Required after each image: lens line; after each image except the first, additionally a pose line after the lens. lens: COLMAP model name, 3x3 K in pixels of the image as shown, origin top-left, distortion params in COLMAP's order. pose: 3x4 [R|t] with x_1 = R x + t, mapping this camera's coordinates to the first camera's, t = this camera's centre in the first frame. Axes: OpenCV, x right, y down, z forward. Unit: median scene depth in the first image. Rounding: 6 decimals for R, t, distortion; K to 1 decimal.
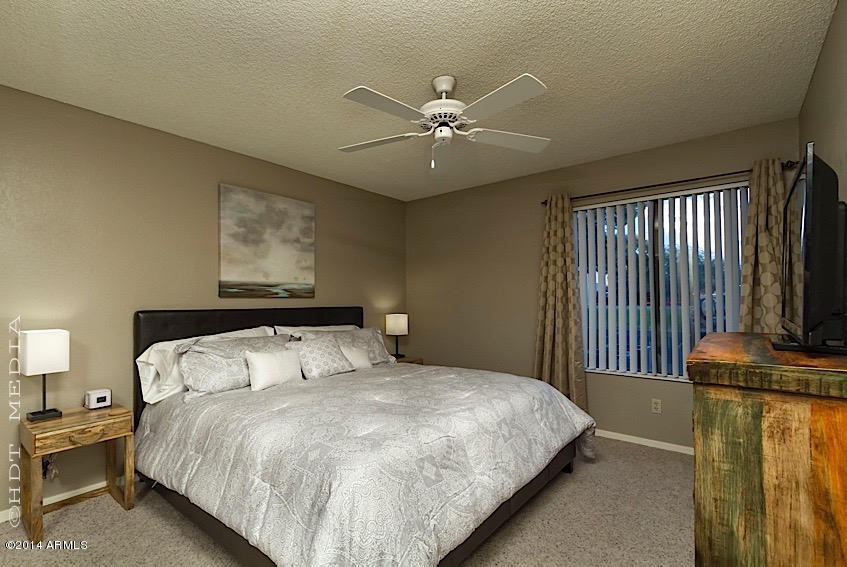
lens RADIAL K [[393.8, 0, 388.5], [0, 393.8, 295.3], [0, 0, 1]] dist [0.002709, -0.000465]
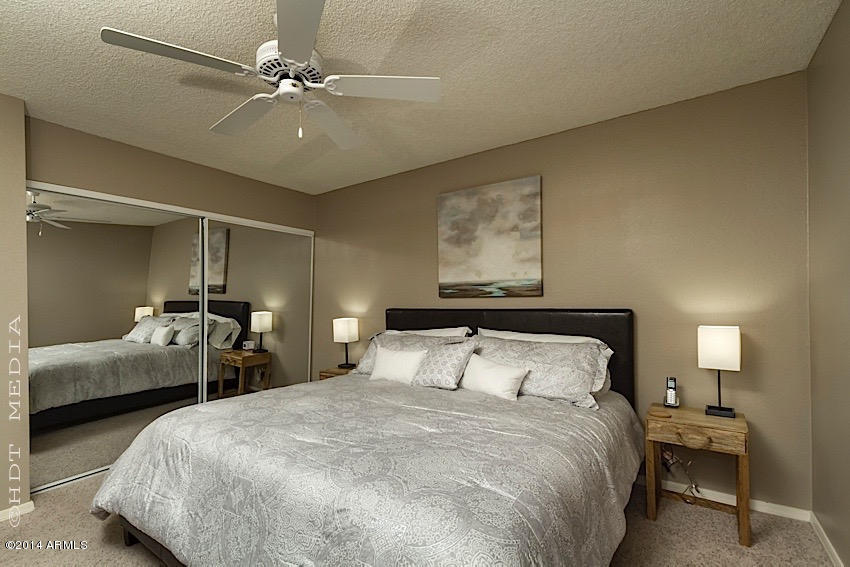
lens RADIAL K [[395.2, 0, 421.7], [0, 395.2, 291.3], [0, 0, 1]] dist [0.002709, -0.000465]
pose [[0.114517, -0.026065, -0.993079, 0.612287], [0.021328, 0.999490, -0.023774, 0.010625], [0.993192, -0.018457, 0.115015, 0.753814]]
